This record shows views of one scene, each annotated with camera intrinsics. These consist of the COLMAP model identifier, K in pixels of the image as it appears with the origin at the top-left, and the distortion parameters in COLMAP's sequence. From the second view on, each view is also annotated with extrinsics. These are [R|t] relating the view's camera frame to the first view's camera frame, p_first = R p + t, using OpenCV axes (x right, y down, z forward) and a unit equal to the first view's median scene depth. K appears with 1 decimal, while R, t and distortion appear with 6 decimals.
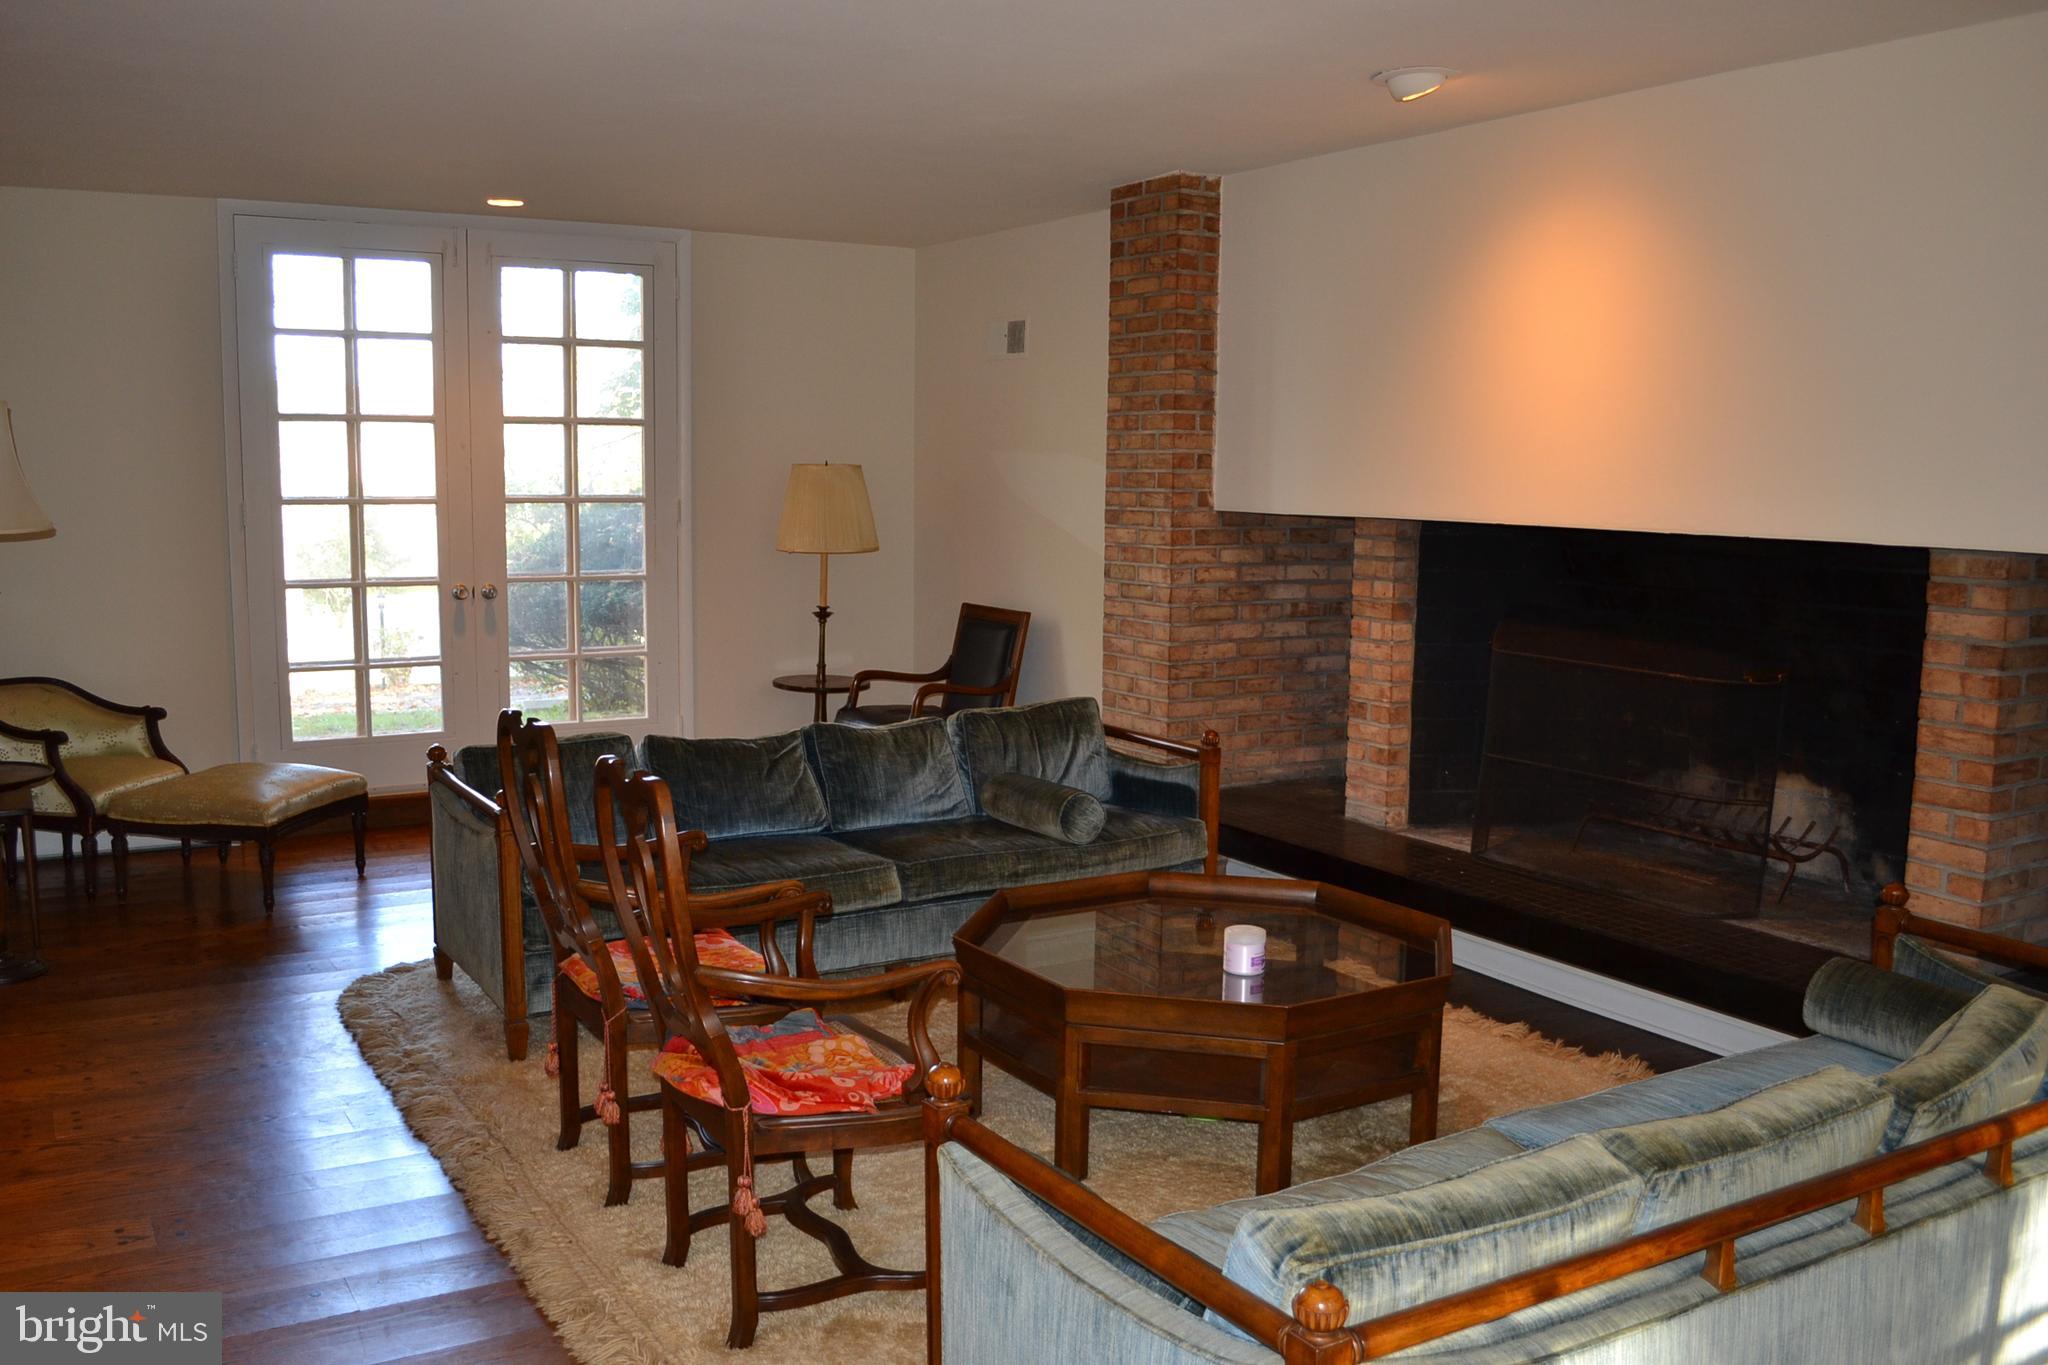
lens RADIAL K [[1737.9, 0, 1024.0], [0, 1737.9, 682.5], [0, 0, 1]] dist [-0.071043, -0.003958]
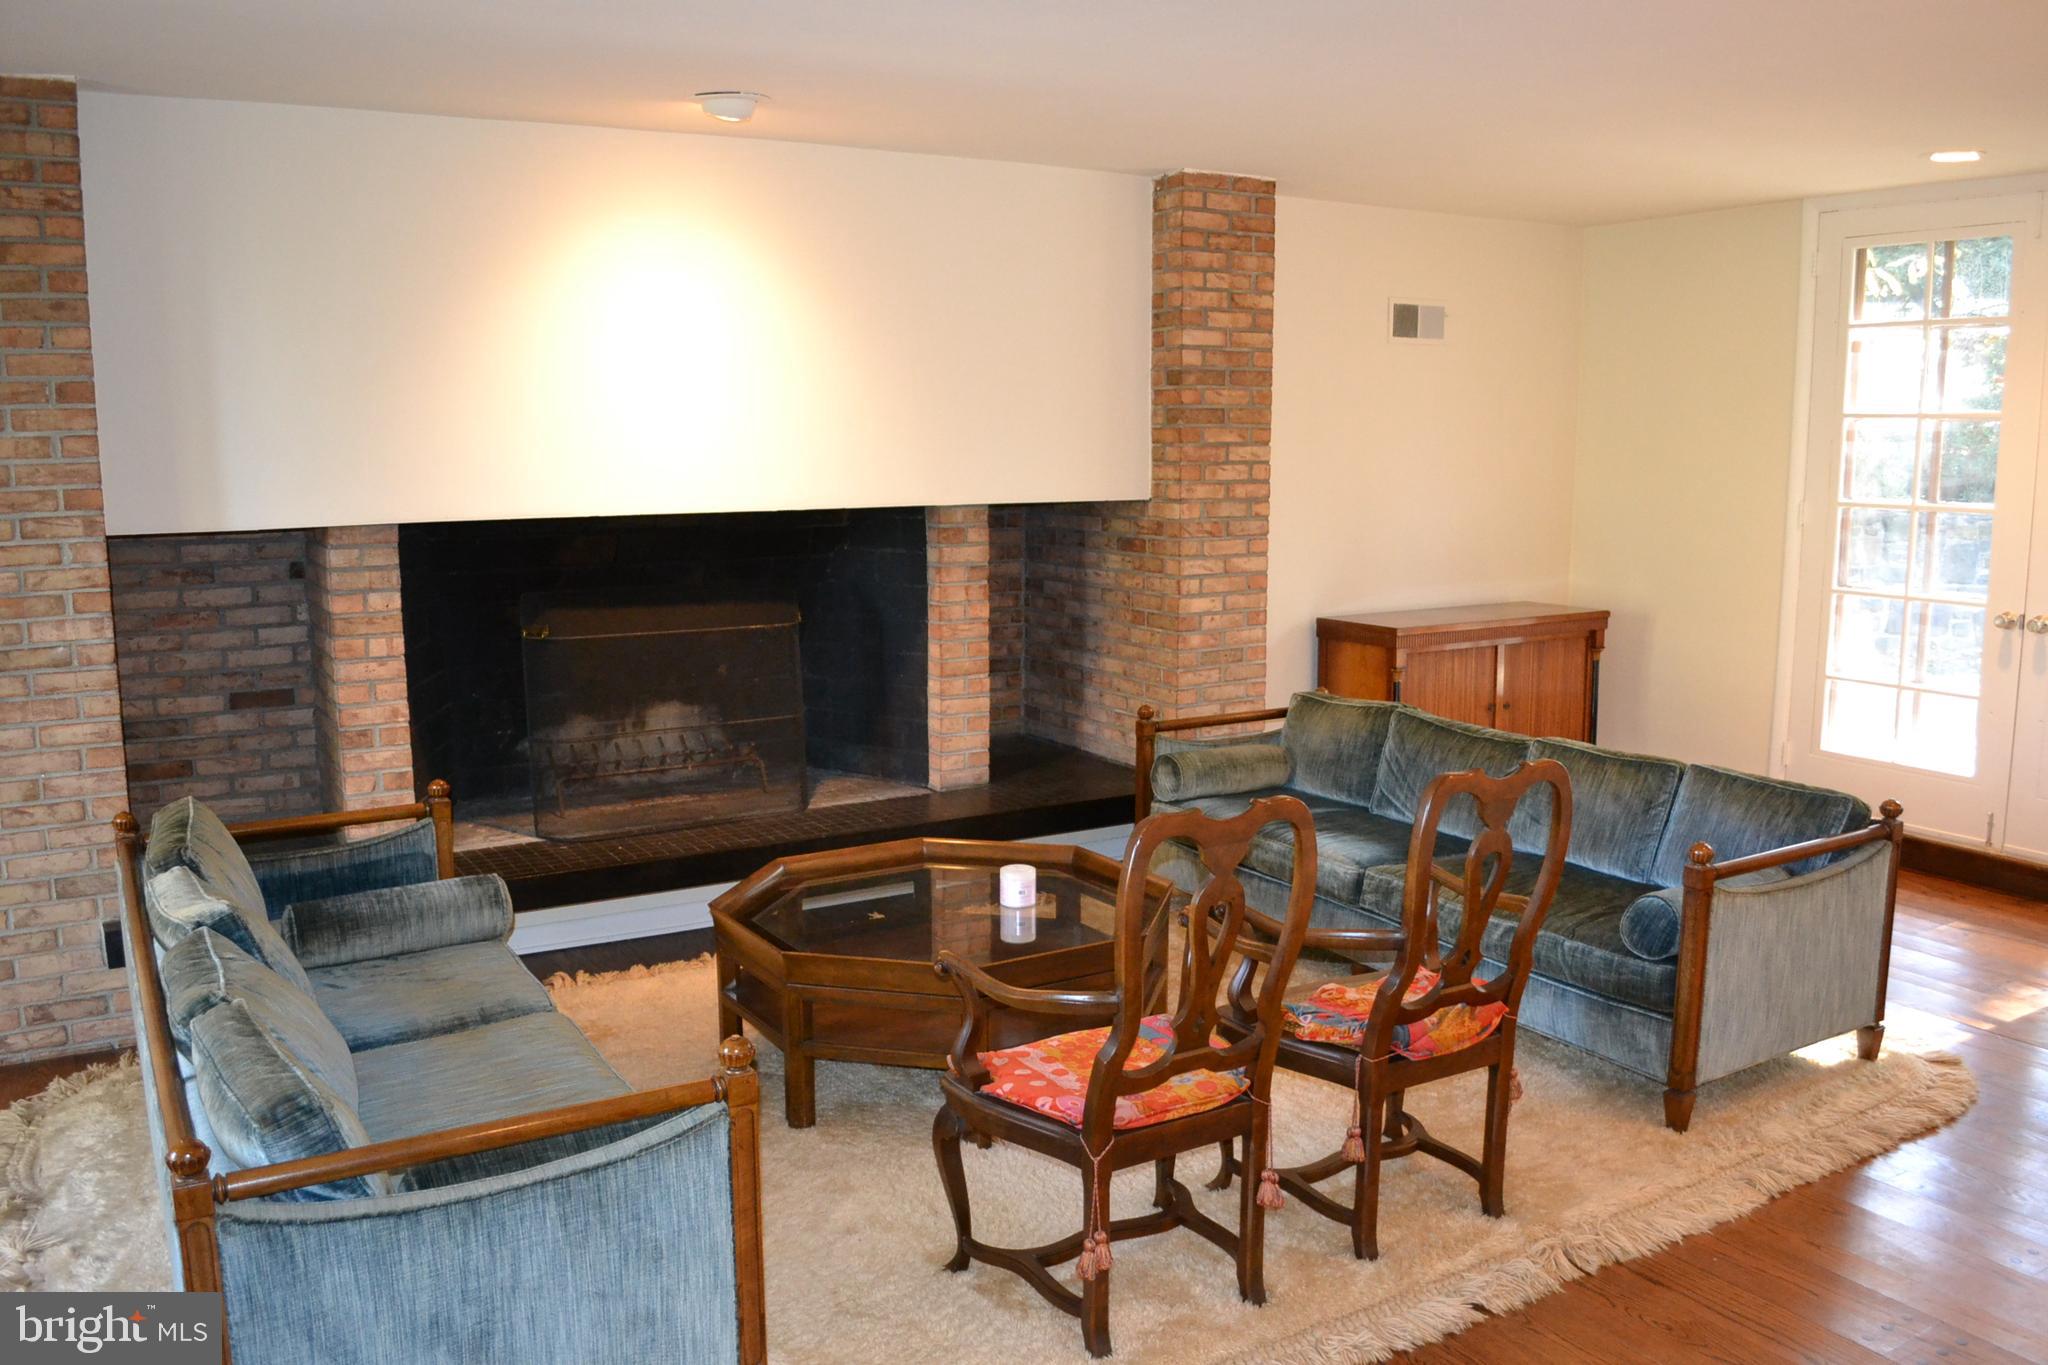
lens RADIAL K [[1634.1, 0, 1017.2], [0, 1634.1, 694.4], [0, 0, 1]] dist [-0.079142, 0.010340]
pose [[0.004897, -0.171206, 0.985223, -0.687095], [0.127450, 0.977307, 0.169197, -0.115169], [-0.991833, 0.124738, 0.026606, 0.699578]]
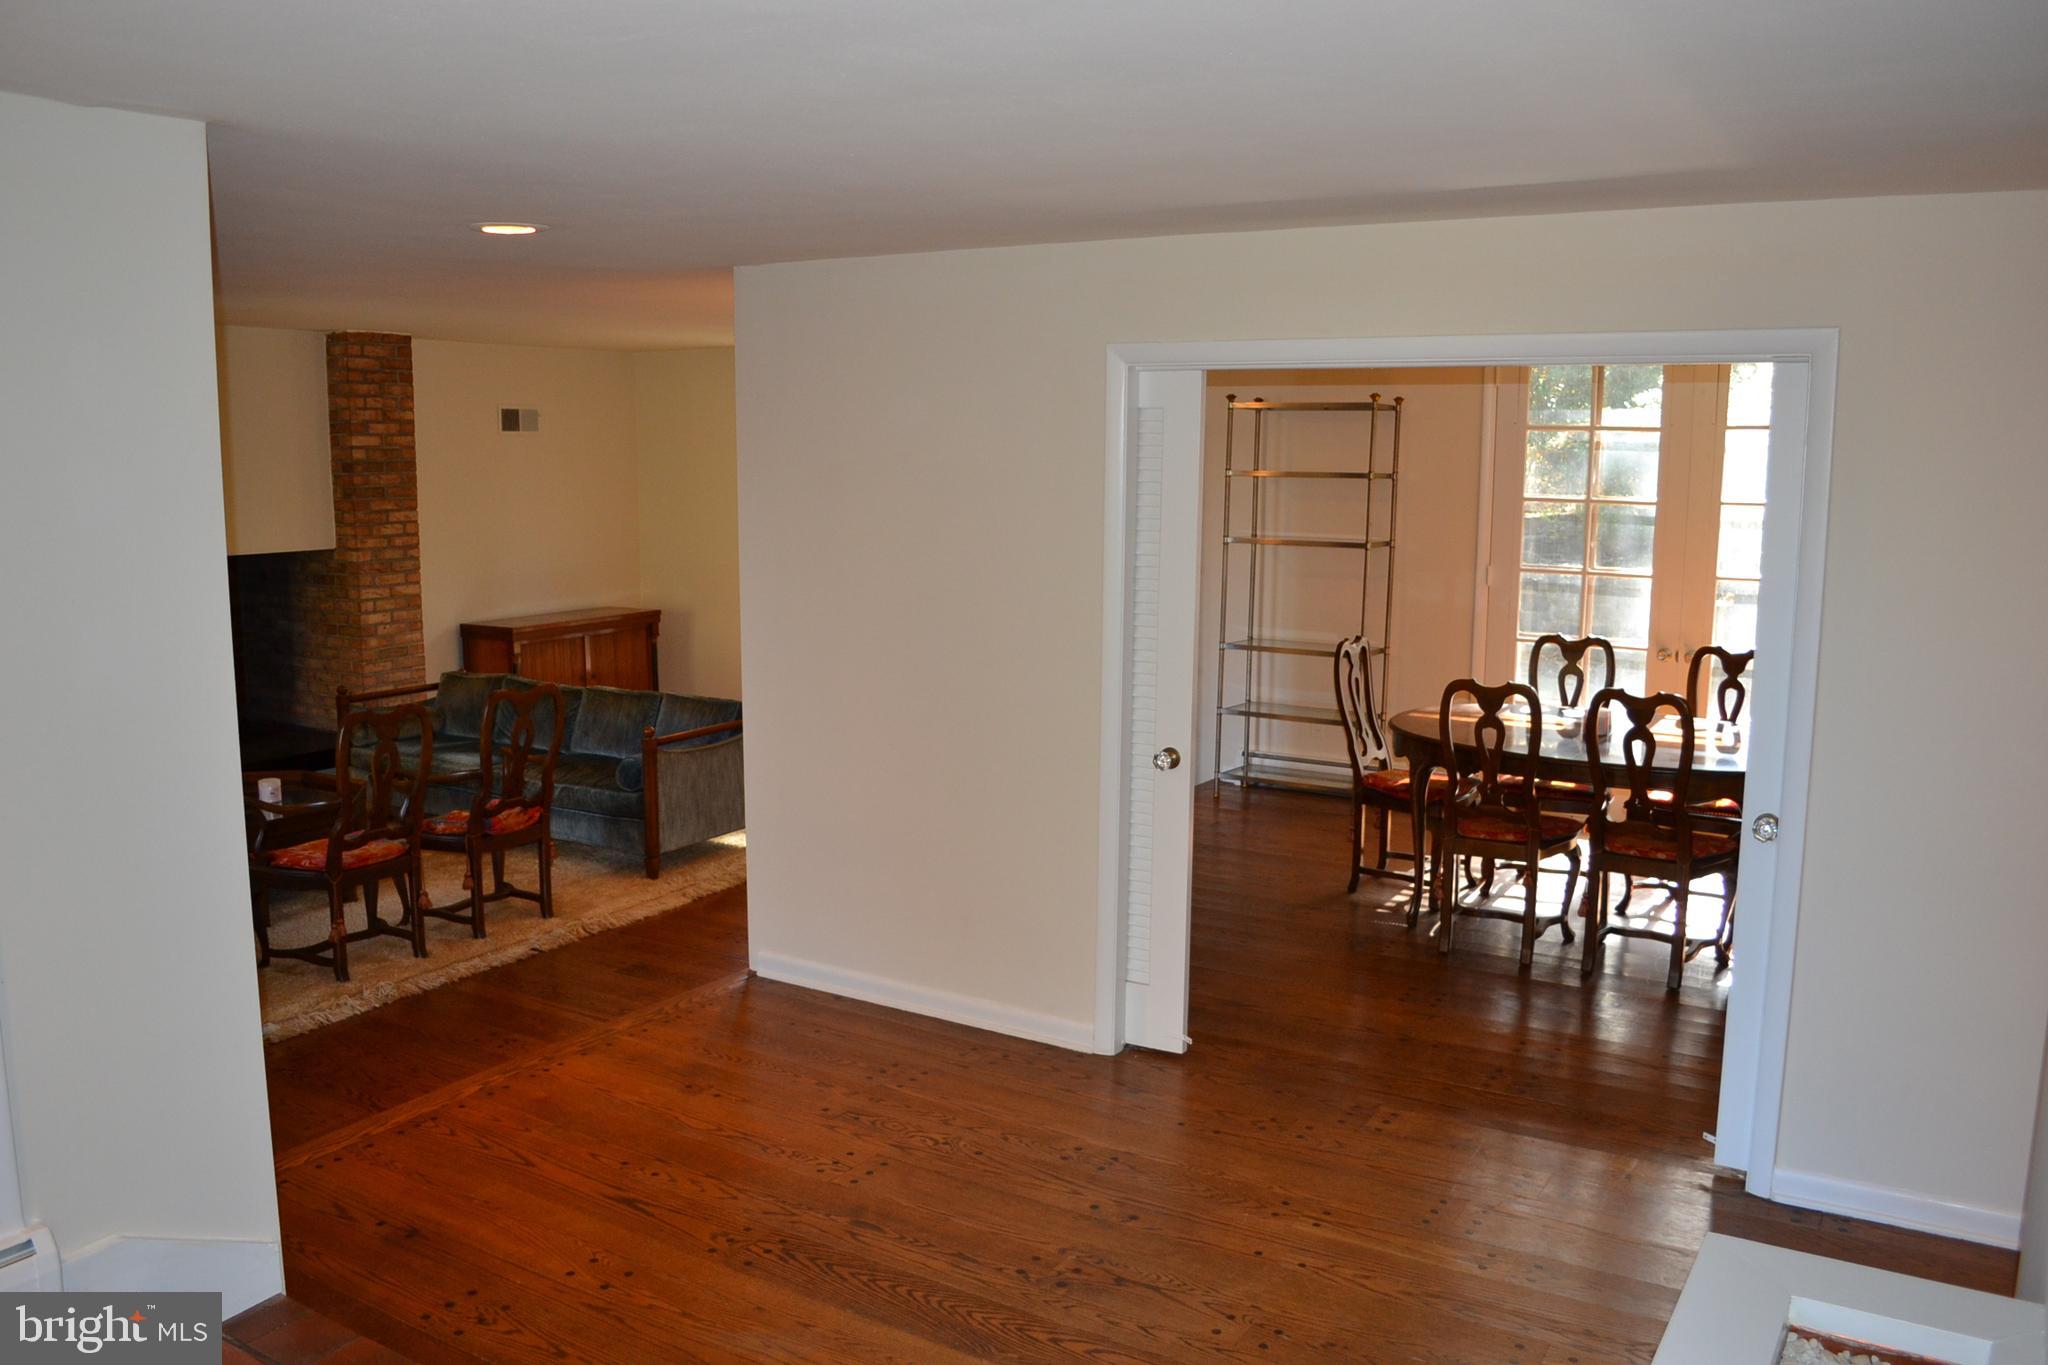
lens RADIAL K [[1634.1, 0, 1017.2], [0, 1634.1, 694.4], [0, 0, 1]] dist [-0.079142, 0.010340]
pose [[-0.459914, -0.151576, 0.874931, -1.338285], [0.100114, 0.970189, 0.220705, -0.194038], [-0.882302, 0.189098, -0.431029, 0.744489]]
